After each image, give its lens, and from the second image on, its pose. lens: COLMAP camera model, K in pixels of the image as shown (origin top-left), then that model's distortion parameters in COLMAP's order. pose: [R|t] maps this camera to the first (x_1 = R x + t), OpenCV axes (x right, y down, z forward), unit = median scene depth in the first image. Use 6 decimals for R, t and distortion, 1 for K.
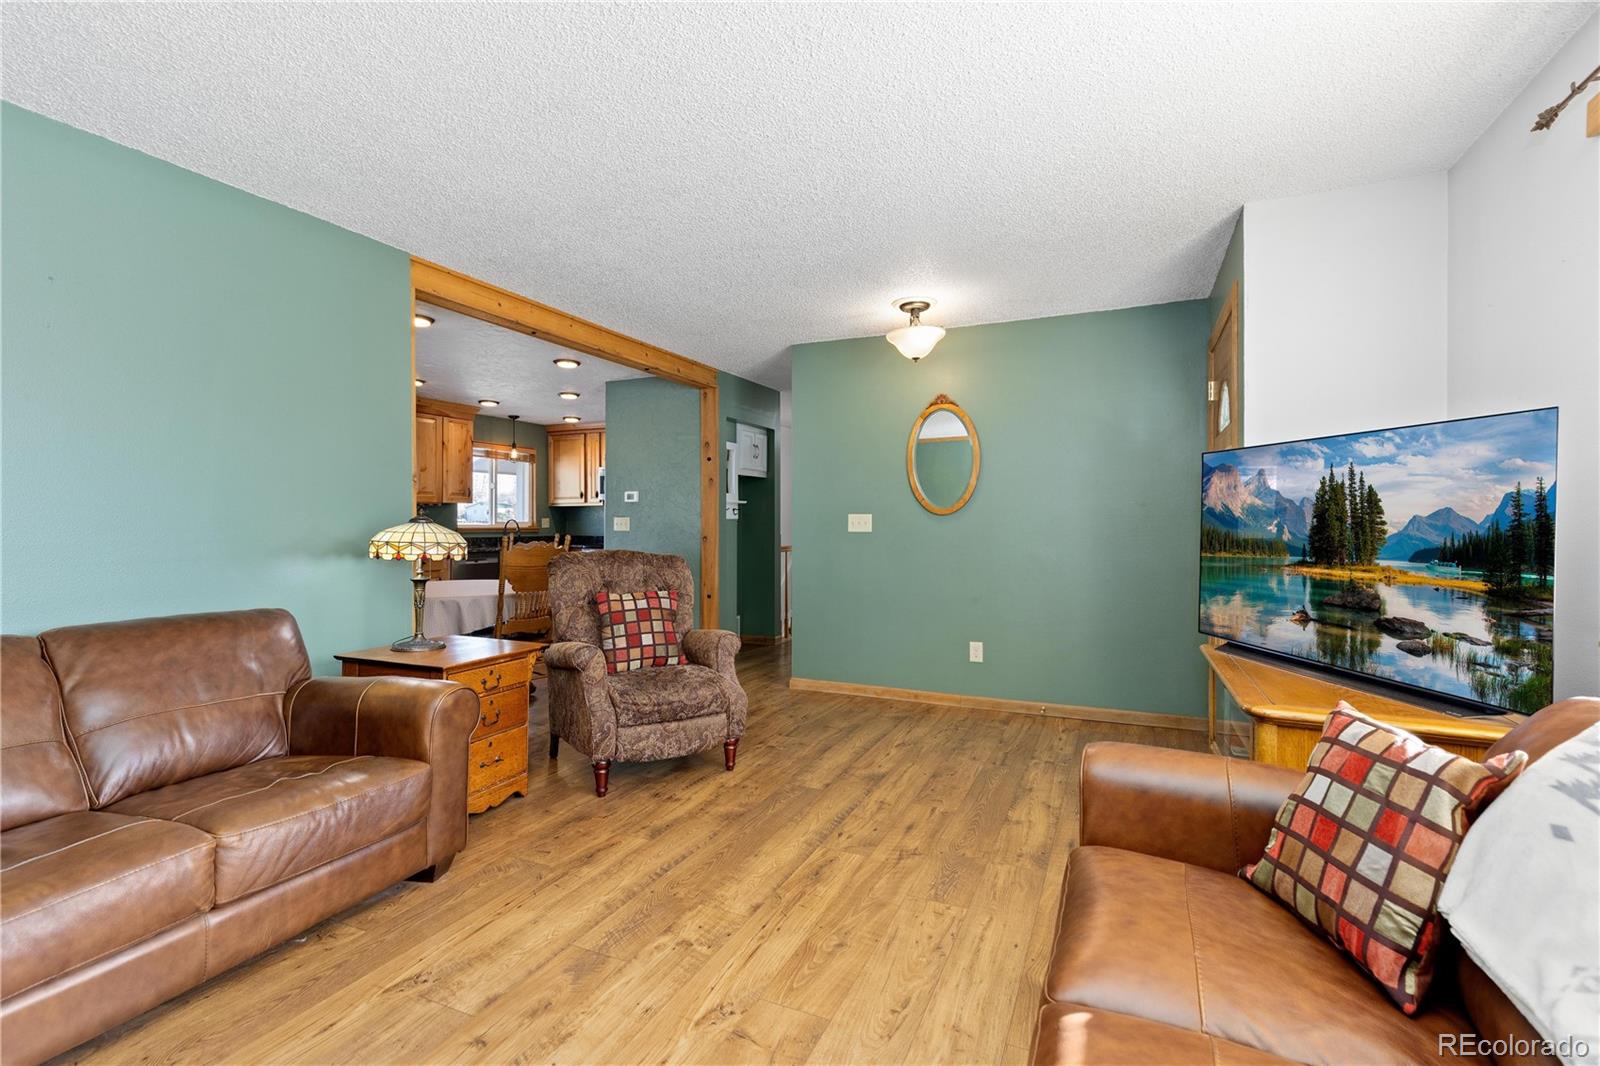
lens RADIAL K [[733.9, 0, 791.5], [0, 733.9, 530.5], [0, 0, 1]] dist [0.008116, -0.001080]
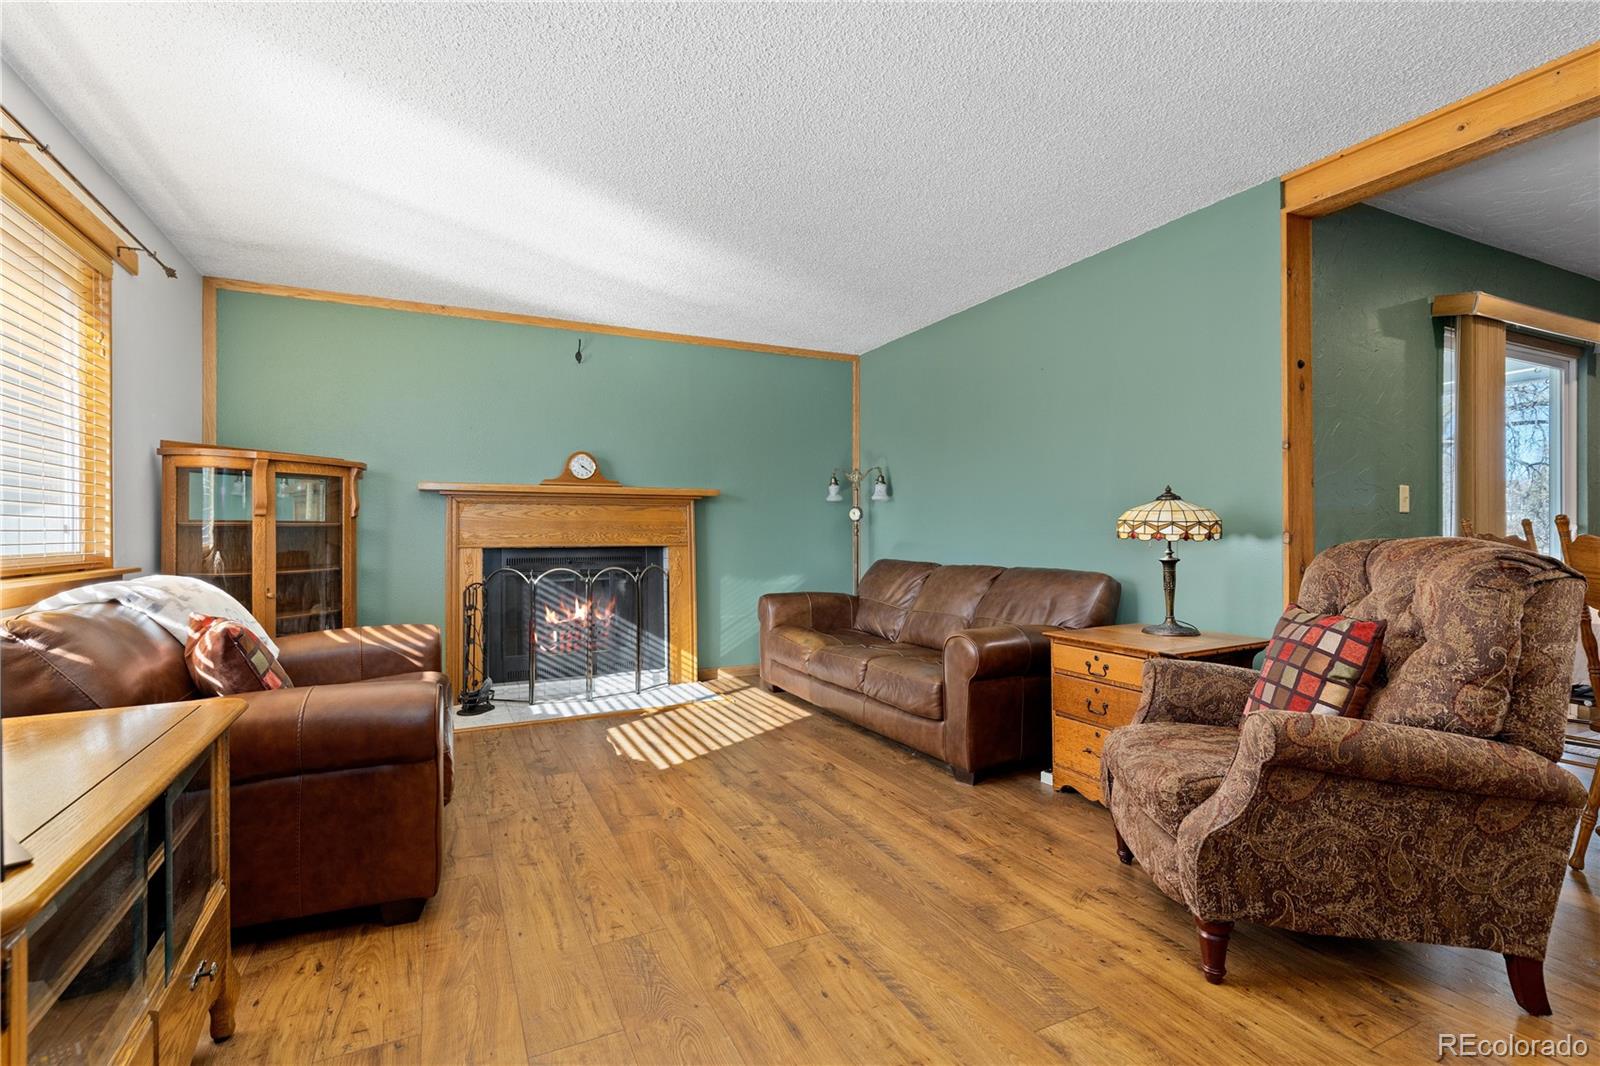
lens RADIAL K [[741.1, 0, 794.7], [0, 741.1, 526.0], [0, 0, 1]] dist [0.012635, -0.005901]
pose [[-0.635677, -0.005267, -0.771937, 0.685844], [-0.005864, 0.999981, -0.001995, 0.034458], [0.771933, 0.003258, -0.635696, 1.567897]]
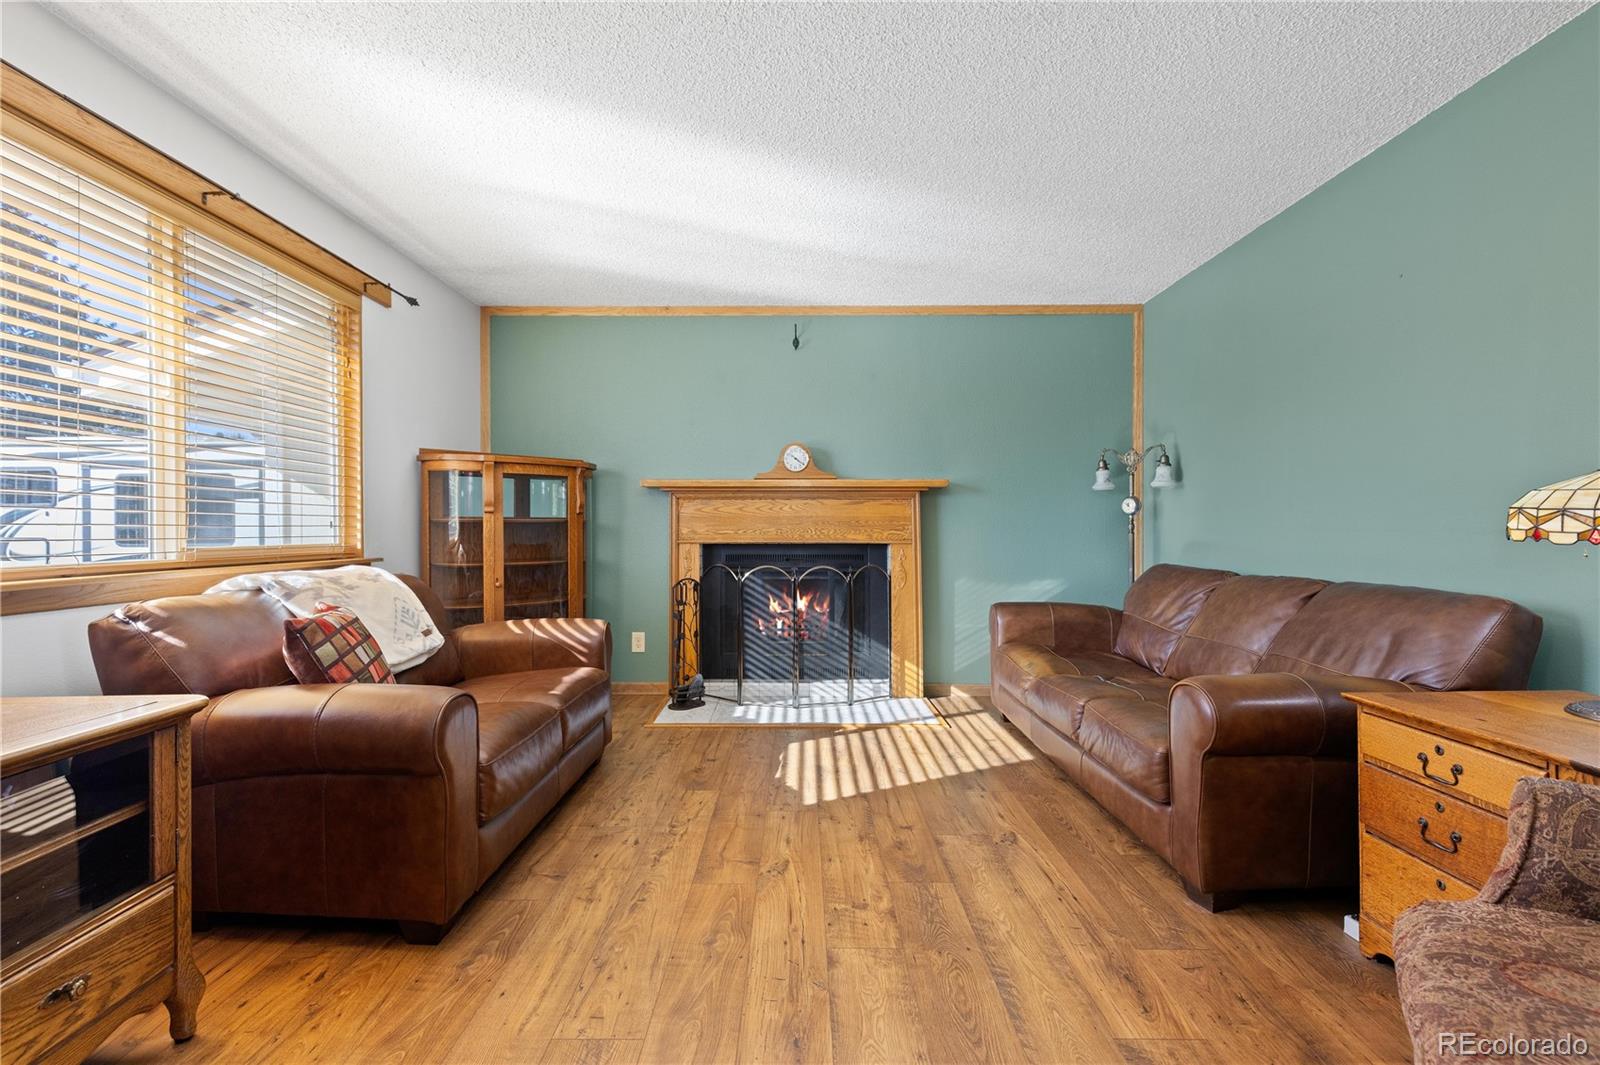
lens RADIAL K [[733.9, 0, 791.5], [0, 733.9, 530.0], [0, 0, 1]] dist [0.008116, -0.001080]
pose [[-0.914293, 0.000670, -0.405052, 0.286546], [-0.004029, 0.999934, 0.010748, 0.035292], [0.405032, 0.011458, -0.914231, 1.559660]]
